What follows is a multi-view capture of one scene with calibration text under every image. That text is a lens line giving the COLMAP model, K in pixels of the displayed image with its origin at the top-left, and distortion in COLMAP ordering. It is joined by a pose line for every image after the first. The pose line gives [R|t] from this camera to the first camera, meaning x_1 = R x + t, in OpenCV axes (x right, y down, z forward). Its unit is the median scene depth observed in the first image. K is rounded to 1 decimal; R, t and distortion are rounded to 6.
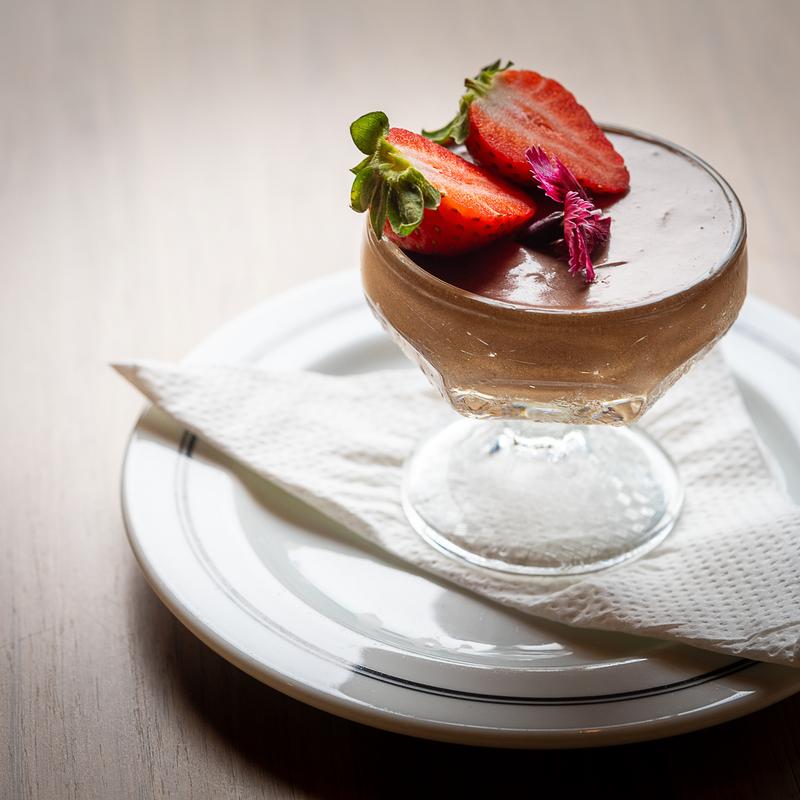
lens RADIAL K [[3799.0, 0, 400.0], [0, 3799.0, 399.6], [0, 0, 1]] dist [0.158130, 0.000000]
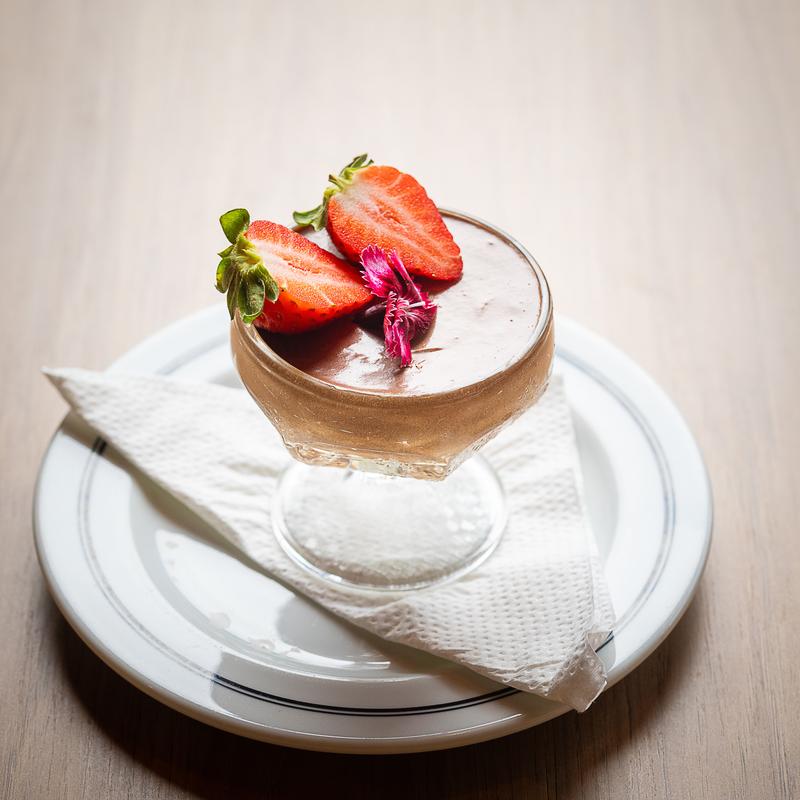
lens RADIAL K [[3799.0, 0, 400.0], [0, 3799.0, 400.4], [0, 0, 1]] dist [0.158130, 0.000000]
pose [[0.991933, 0.075132, -0.102099, 0.164963], [-0.063098, 0.991199, 0.116378, -0.153626], [0.109944, -0.108997, 0.987943, -0.175545]]
